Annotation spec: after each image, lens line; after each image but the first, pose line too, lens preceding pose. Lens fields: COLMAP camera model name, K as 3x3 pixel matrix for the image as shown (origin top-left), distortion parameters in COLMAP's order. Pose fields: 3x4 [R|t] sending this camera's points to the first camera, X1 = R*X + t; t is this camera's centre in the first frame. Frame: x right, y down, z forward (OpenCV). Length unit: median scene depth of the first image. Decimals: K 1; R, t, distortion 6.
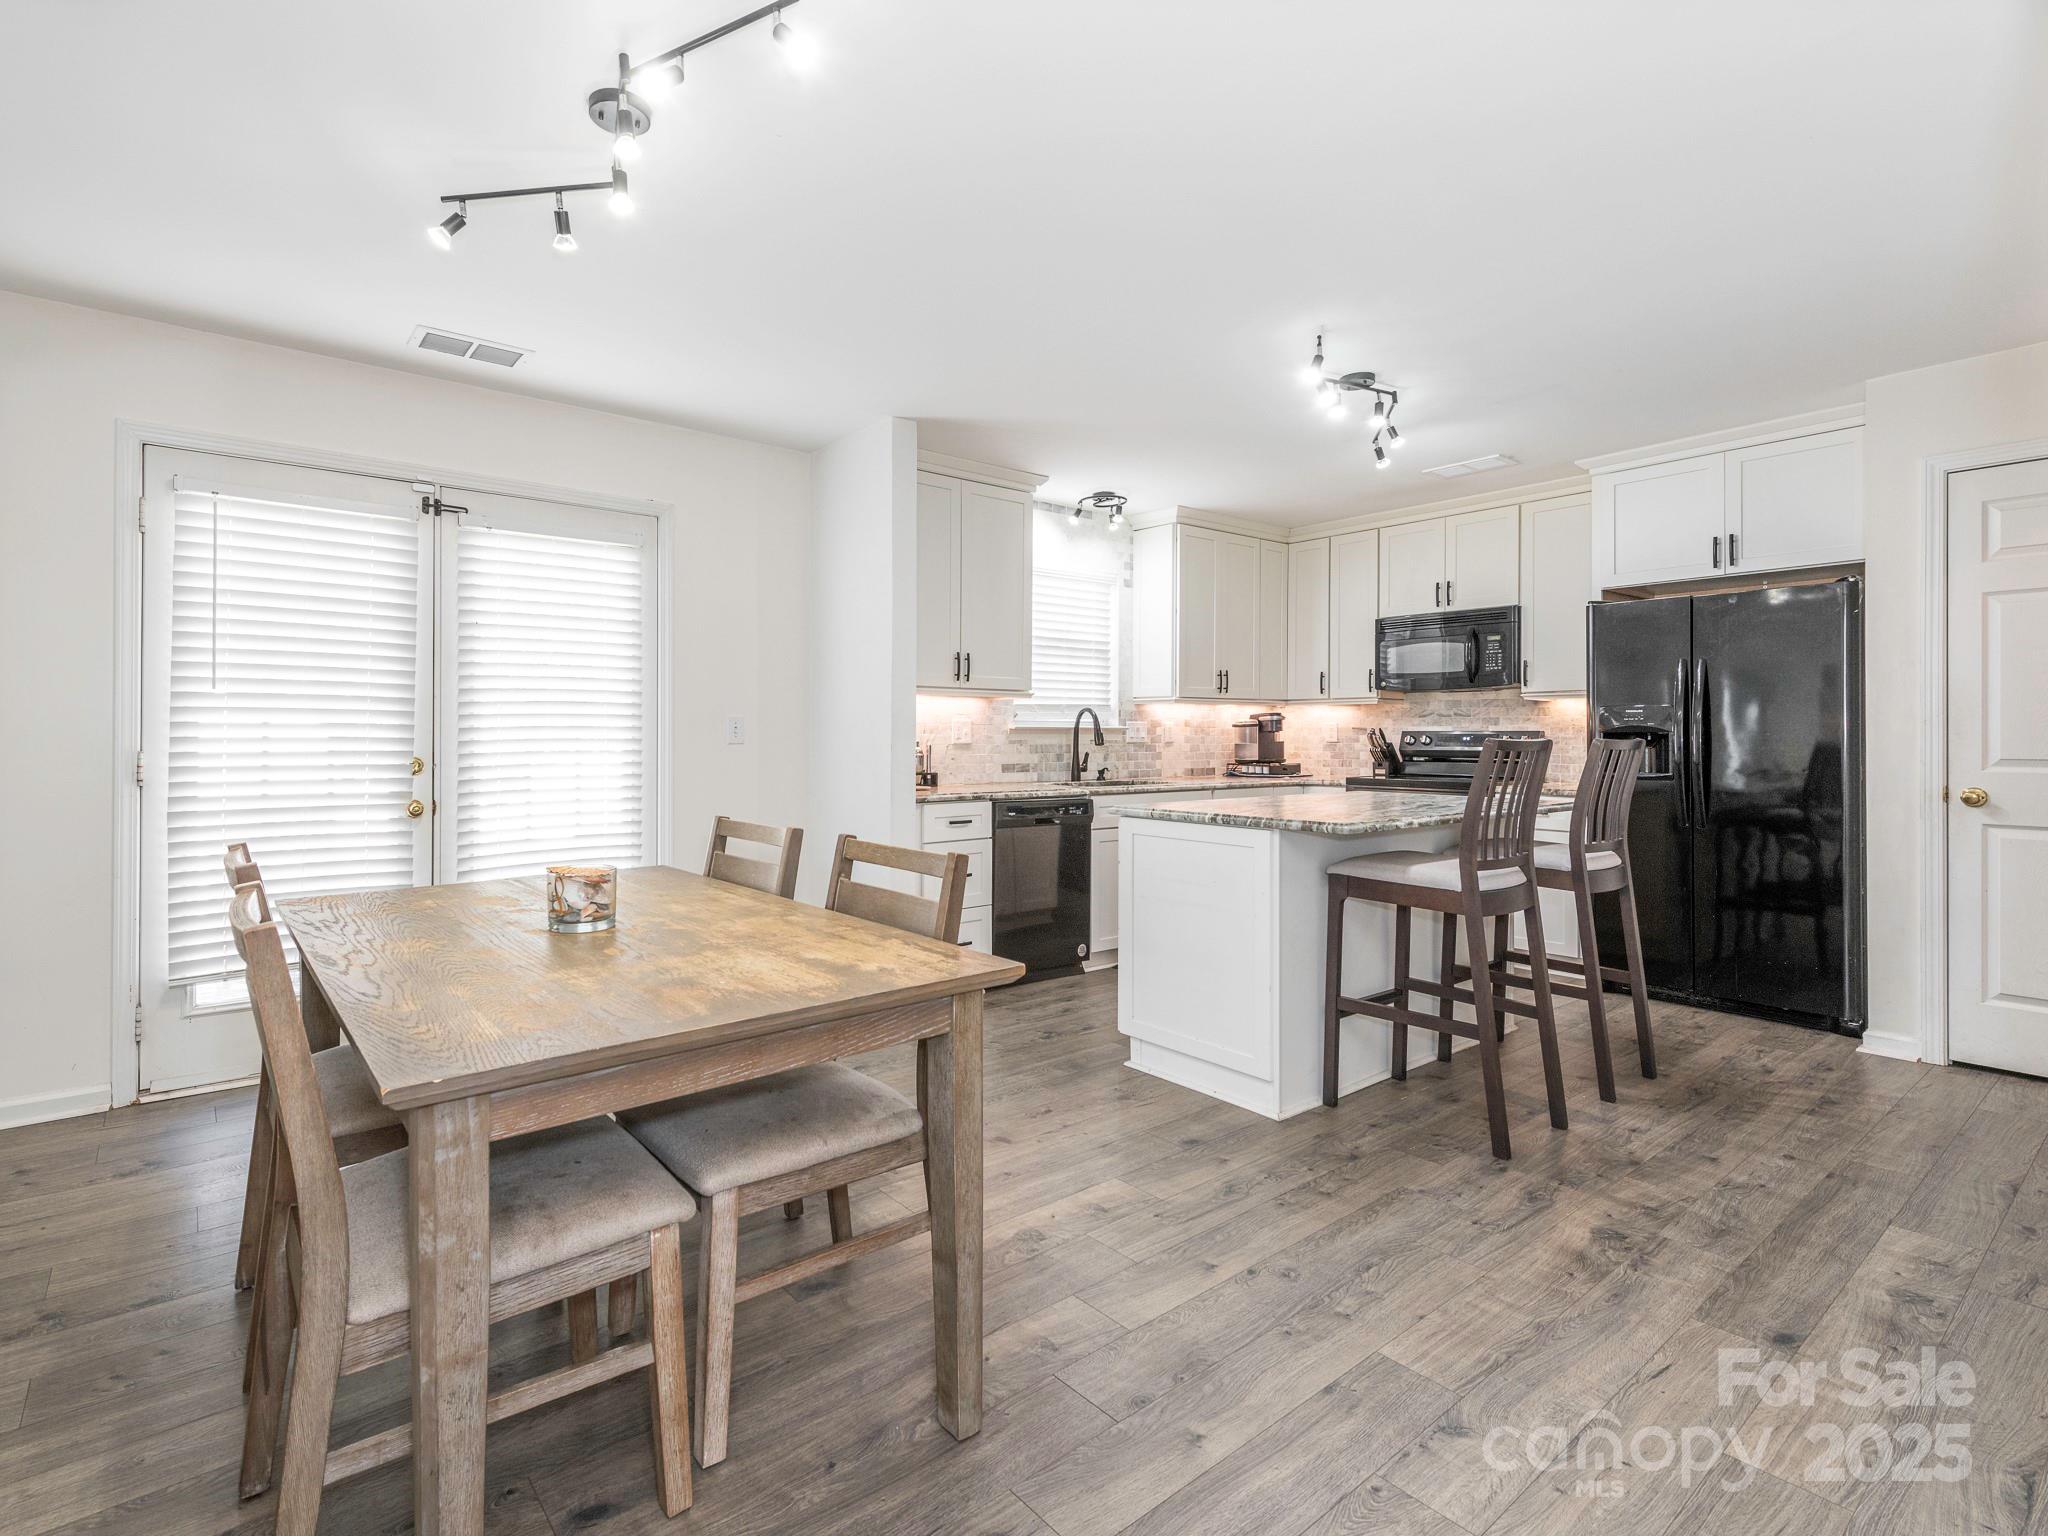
lens RADIAL K [[986.3, 0, 941.2], [0, 986.3, 733.6], [0, 0, 1]] dist [0.015699, -0.006631]
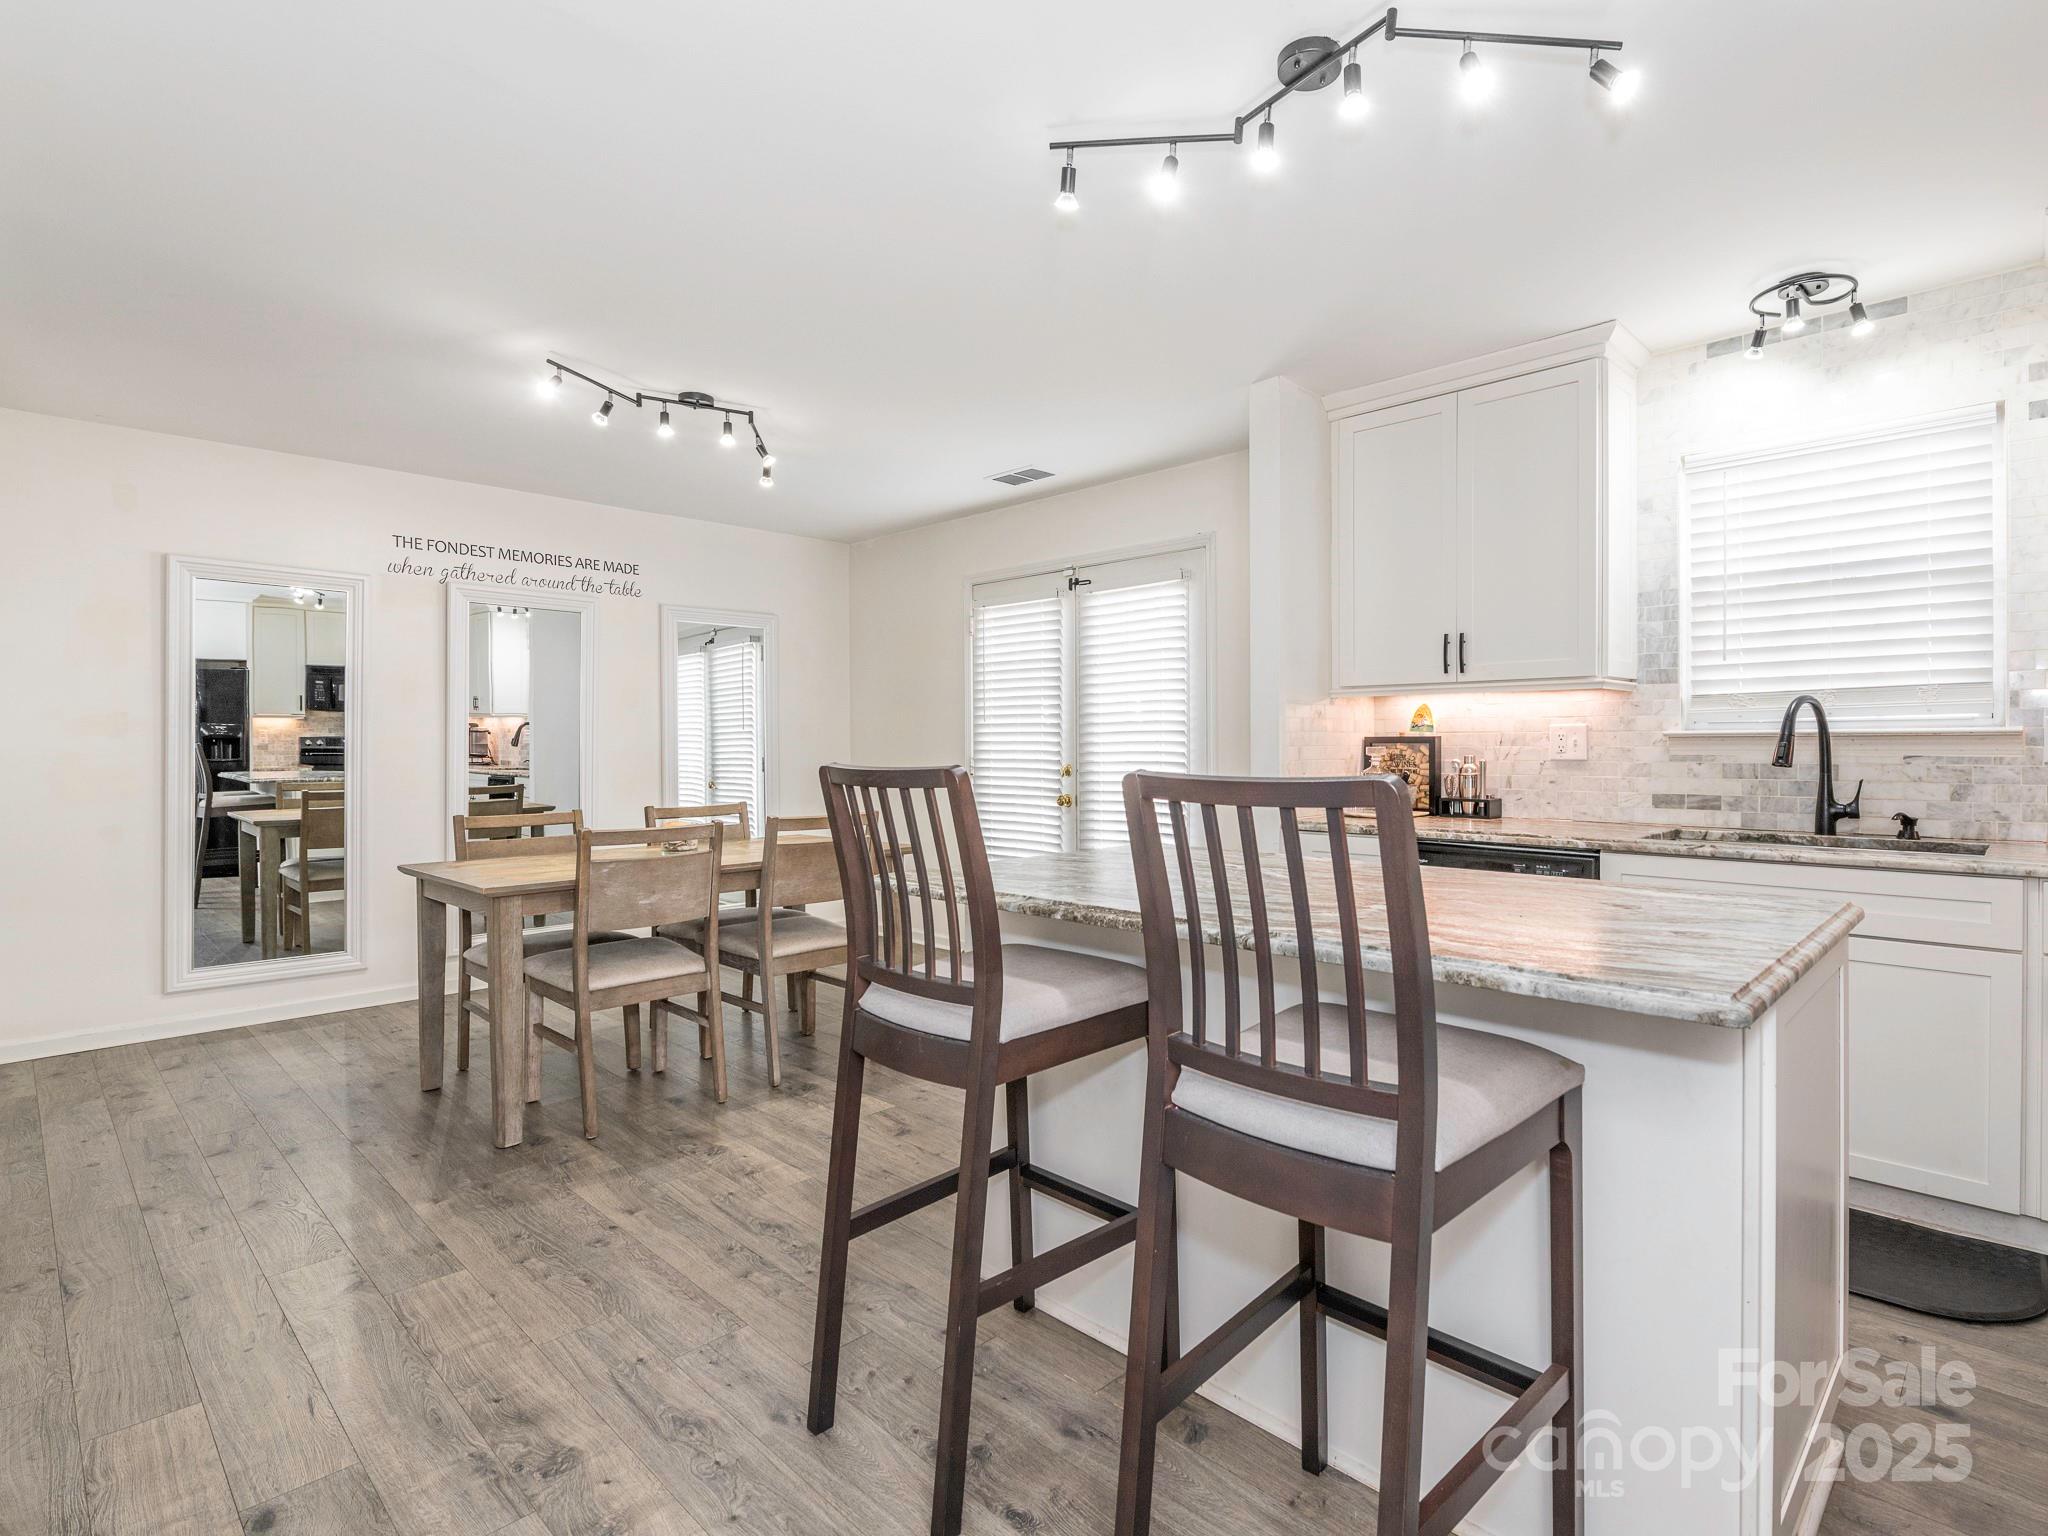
lens RADIAL K [[1039.0, 0, 1130.4], [0, 1039.0, 755.2], [0, 0, 1]] dist [-0.004985, -0.002997]
pose [[0.180721, 0.009705, -0.983487, 0.790877], [0.008795, 0.999895, 0.011483, -0.004685], [0.983495, -0.010725, 0.180616, 0.685601]]
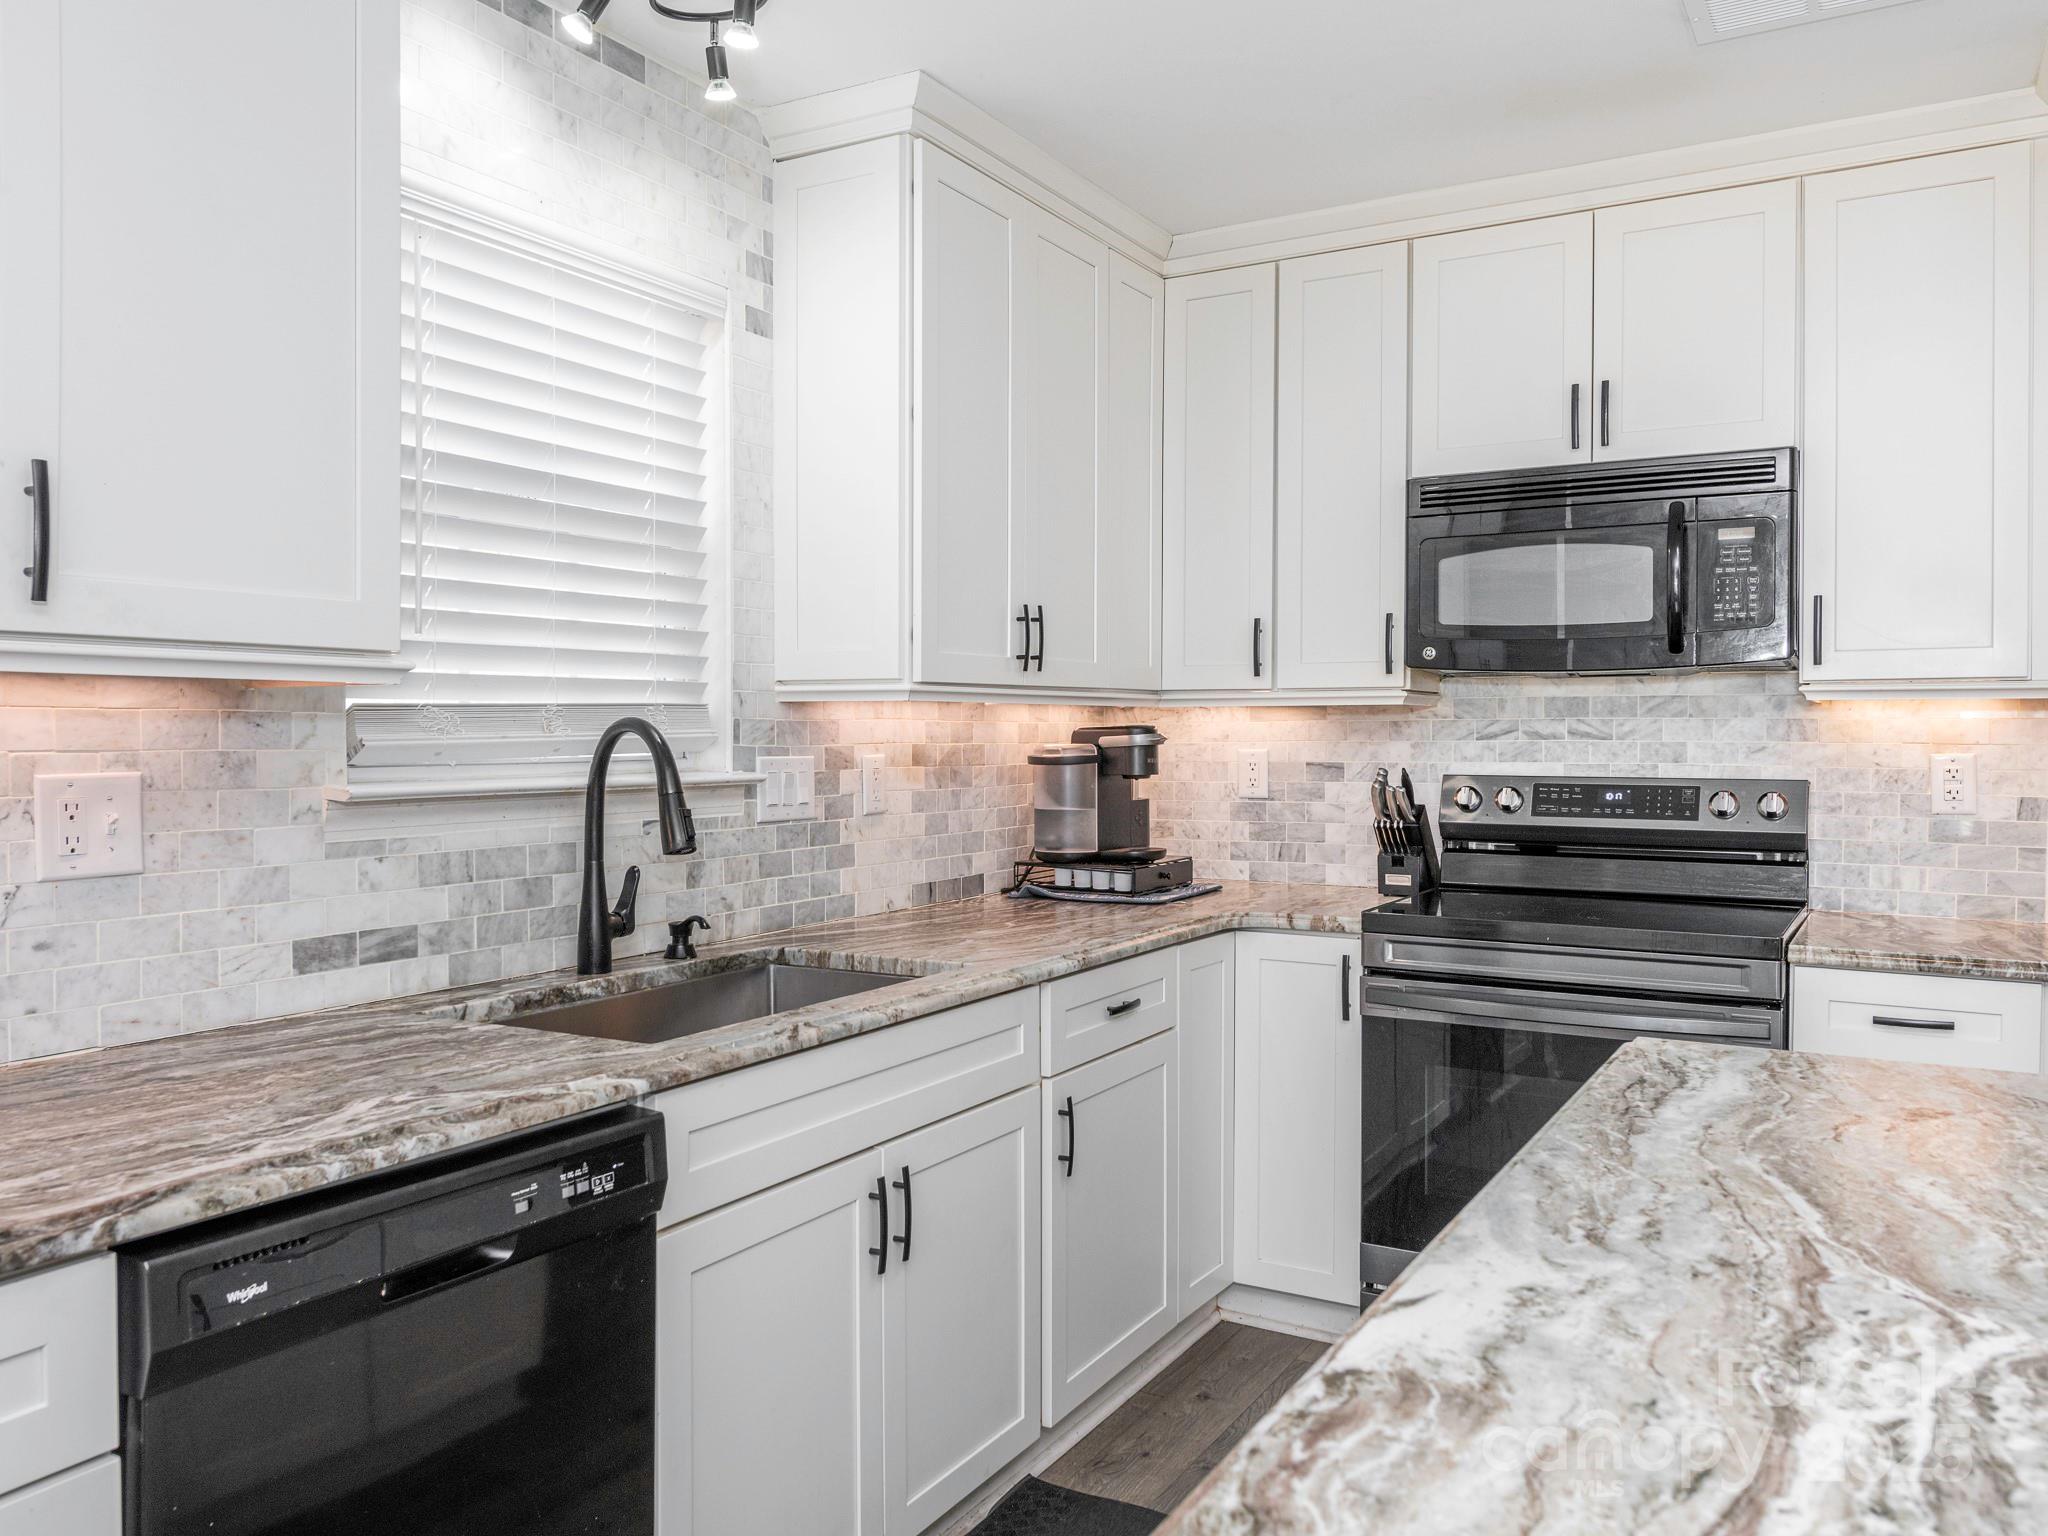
lens RADIAL K [[1540.1, 0, 1009.8], [0, 1540.1, 760.6], [0, 0, 1]] dist [0.015716, -0.004244]
pose [[0.922204, -0.010060, 0.386573, 0.095864], [0.002806, 0.999809, 0.019326, -0.027940], [-0.386694, -0.016738, 0.922056, 0.690894]]
